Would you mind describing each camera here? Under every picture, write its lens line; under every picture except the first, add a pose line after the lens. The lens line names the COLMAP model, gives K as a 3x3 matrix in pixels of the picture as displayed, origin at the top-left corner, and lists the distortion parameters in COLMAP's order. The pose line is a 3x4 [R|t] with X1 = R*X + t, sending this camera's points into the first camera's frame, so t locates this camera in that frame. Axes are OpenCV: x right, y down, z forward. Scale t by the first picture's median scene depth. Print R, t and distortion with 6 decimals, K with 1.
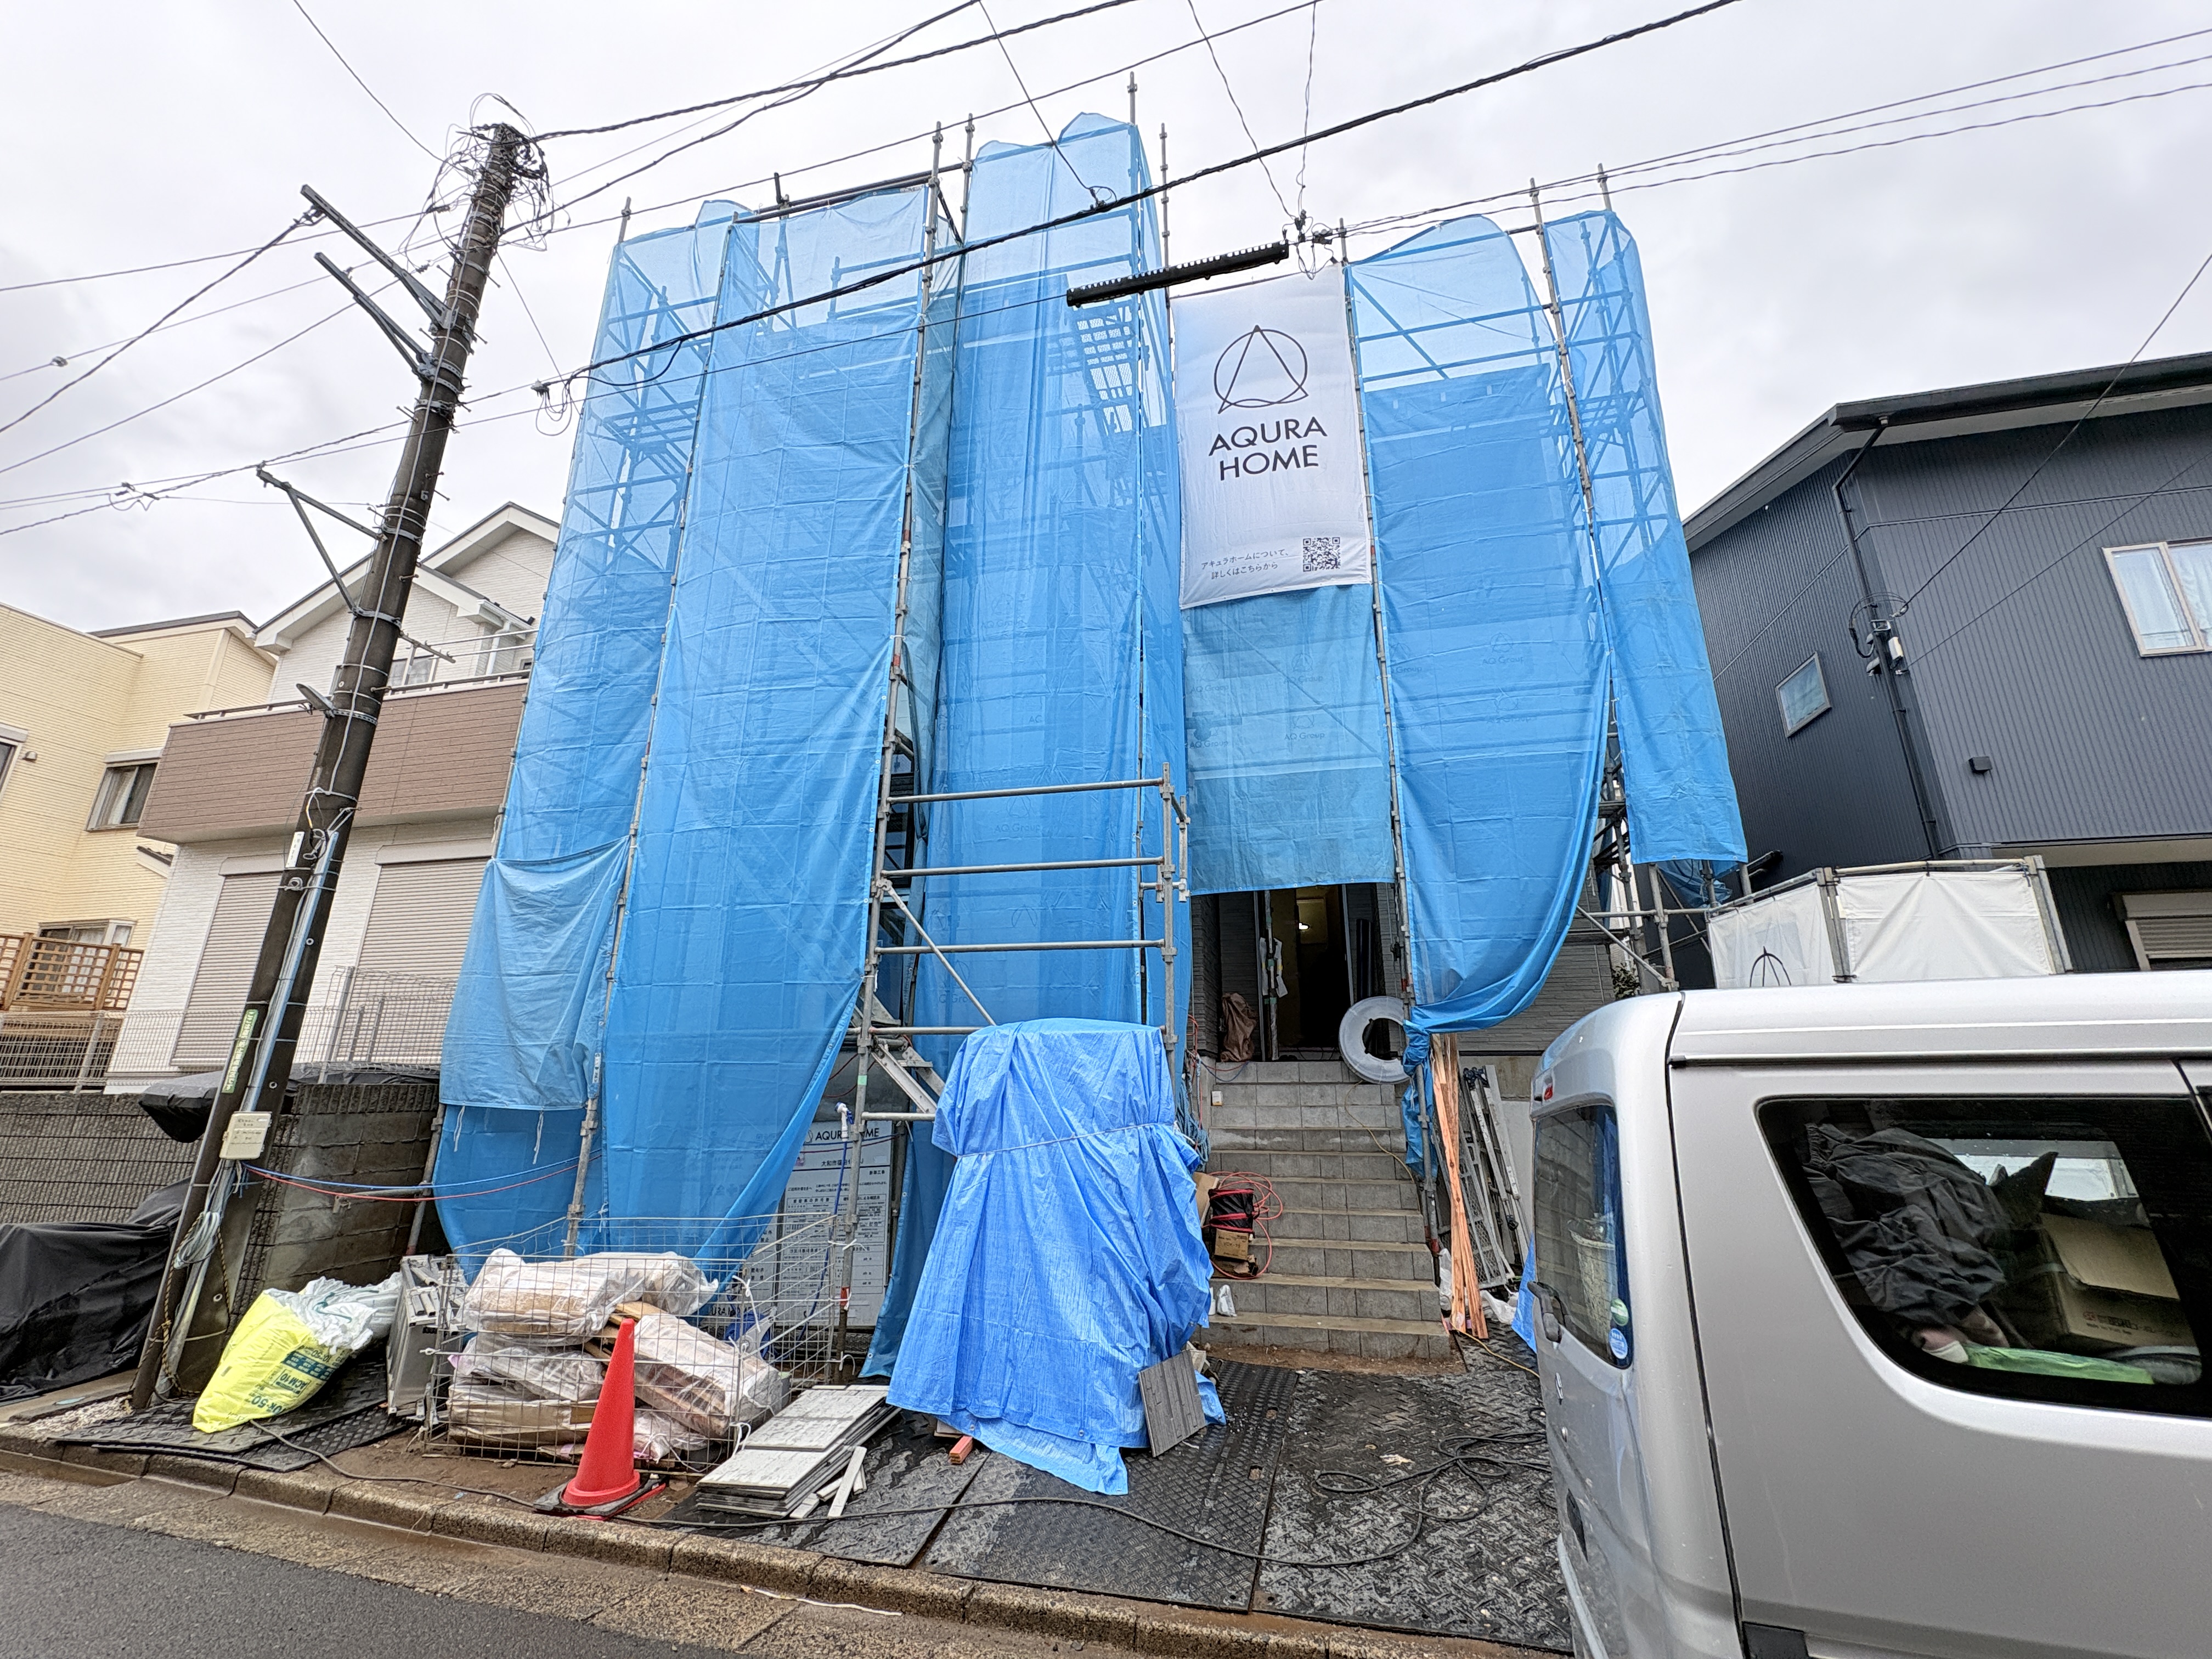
lens RADIAL K [[882.1, 0, 1107.0], [0, 882.1, 834.0], [0, 0, 1]] dist [0.000131, 0.000111]
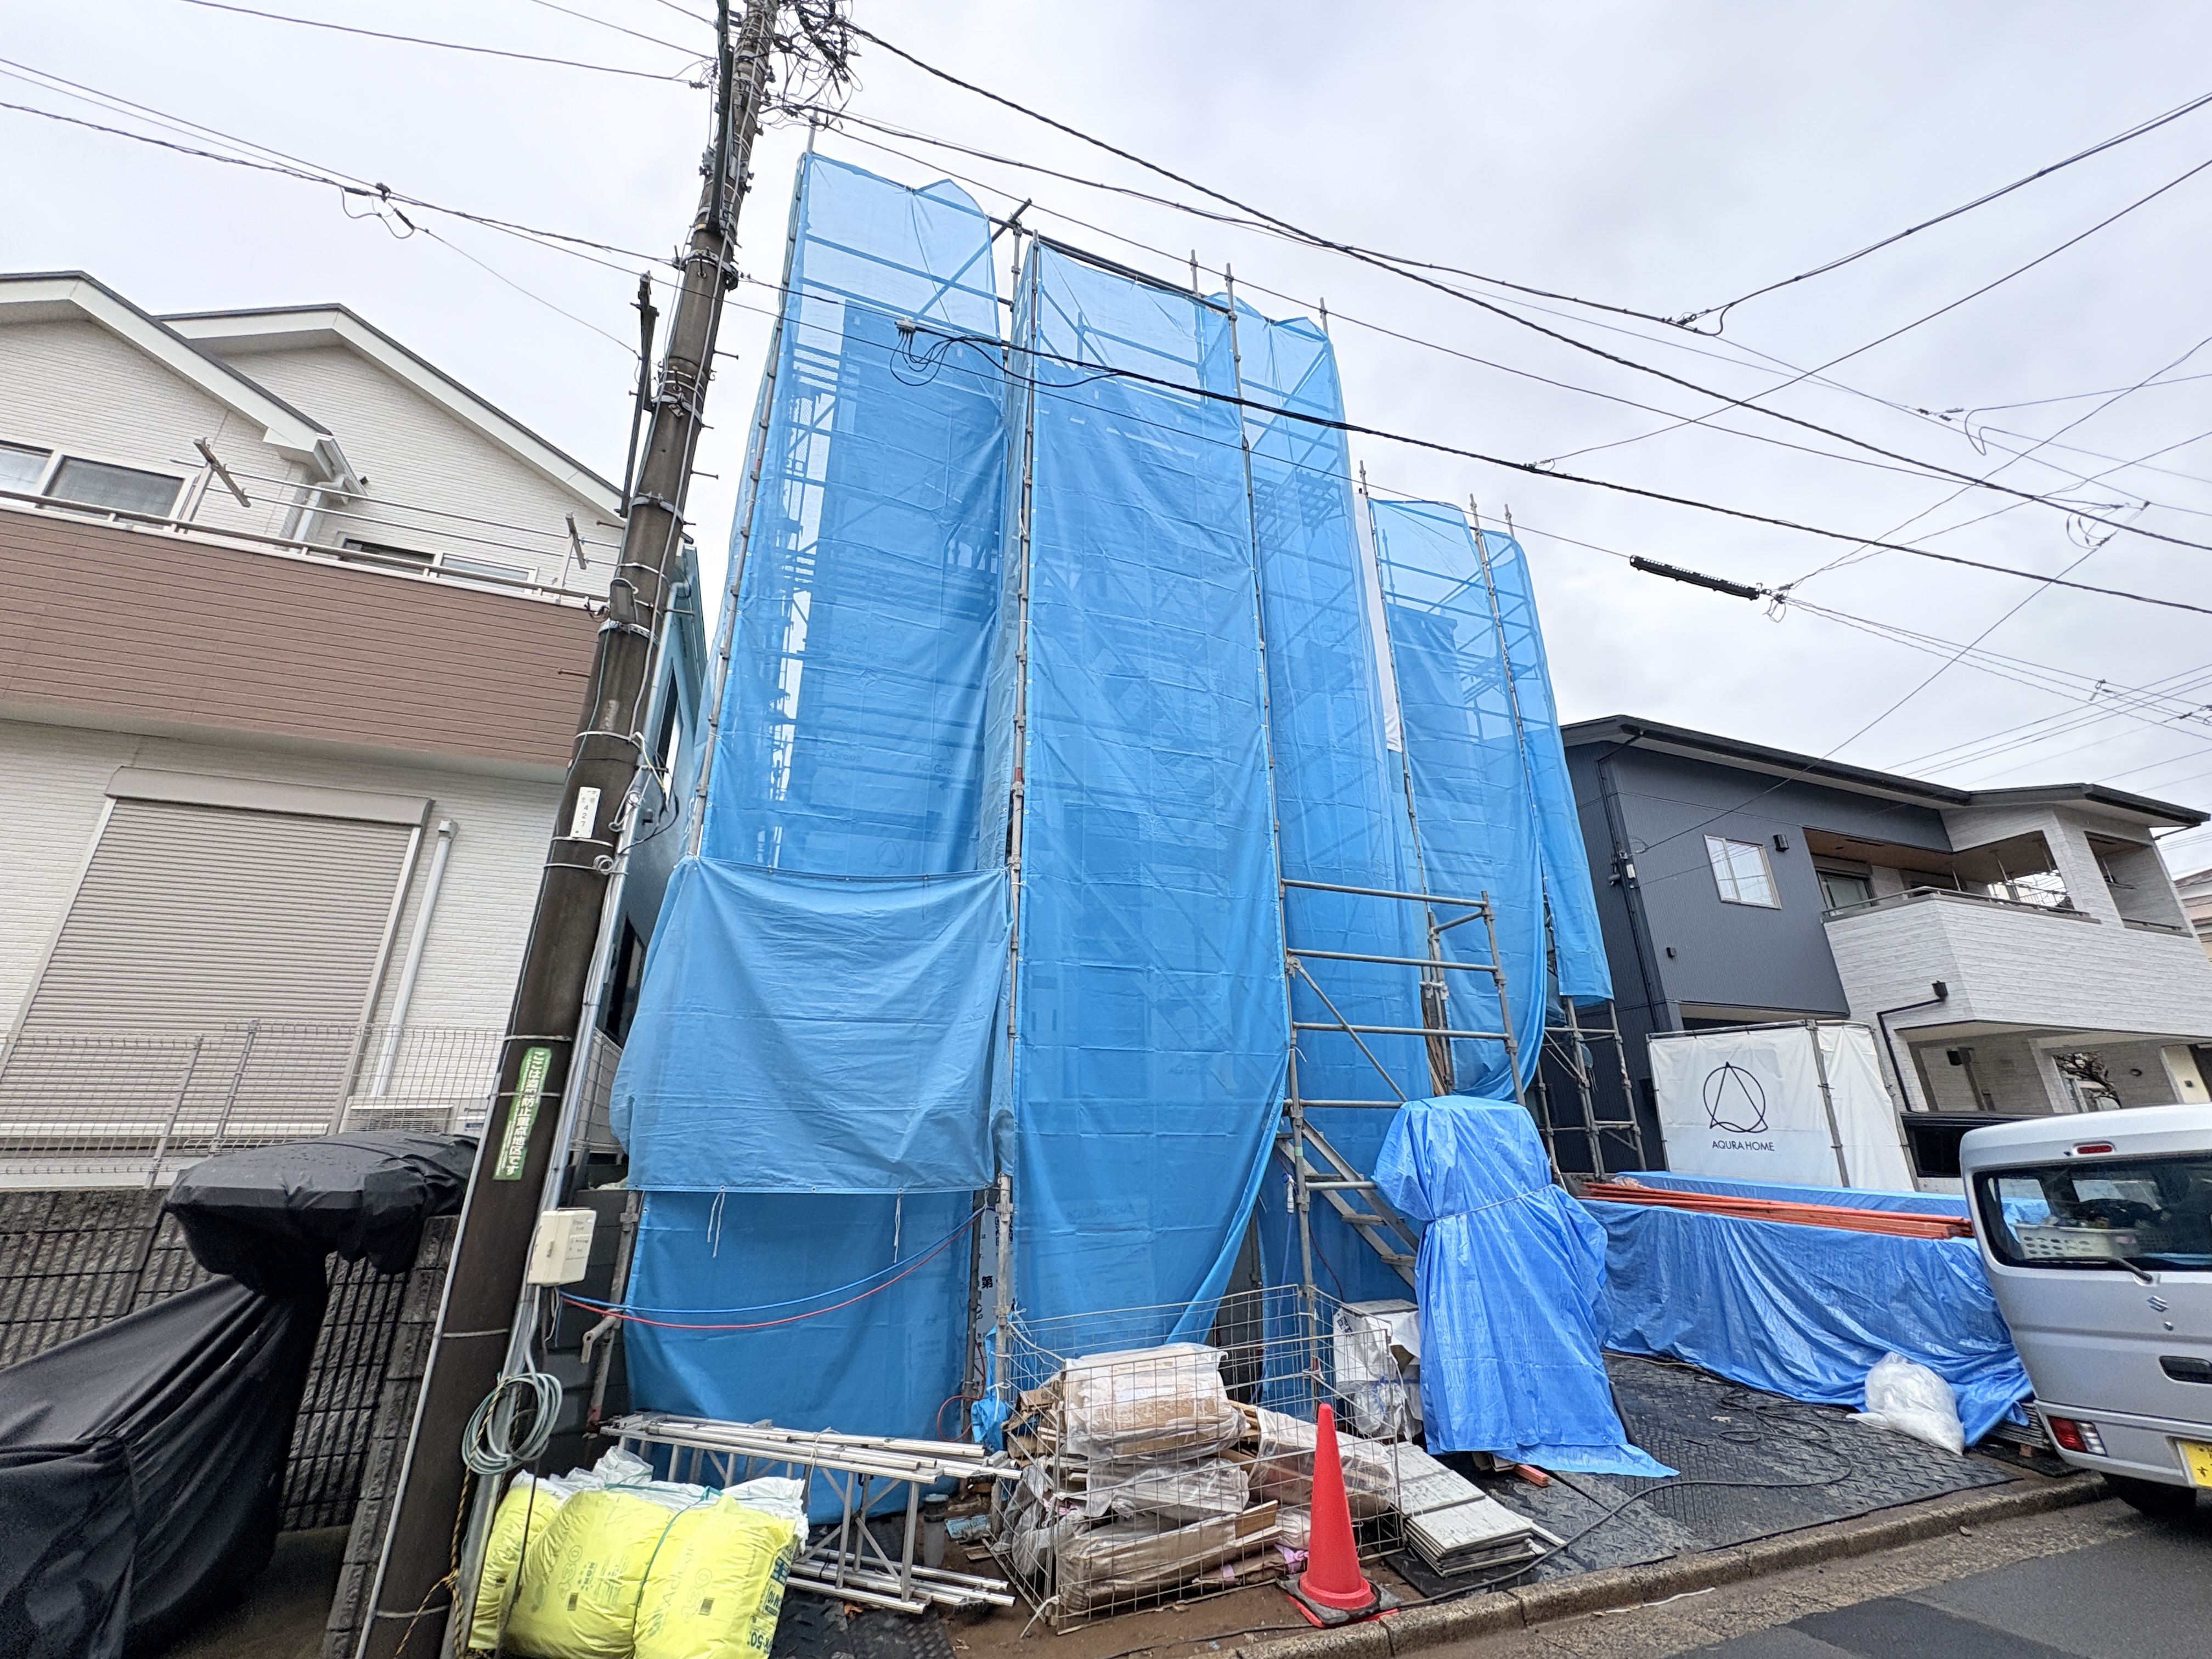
lens RADIAL K [[882.1, 0, 1107.0], [0, 882.1, 834.0], [0, 0, 1]] dist [0.000131, 0.000111]
pose [[0.829746, 0.182054, 0.527615, -1.011978], [-0.140499, 0.982996, -0.118231, 0.062196], [-0.540167, 0.023972, 0.841216, 0.223279]]
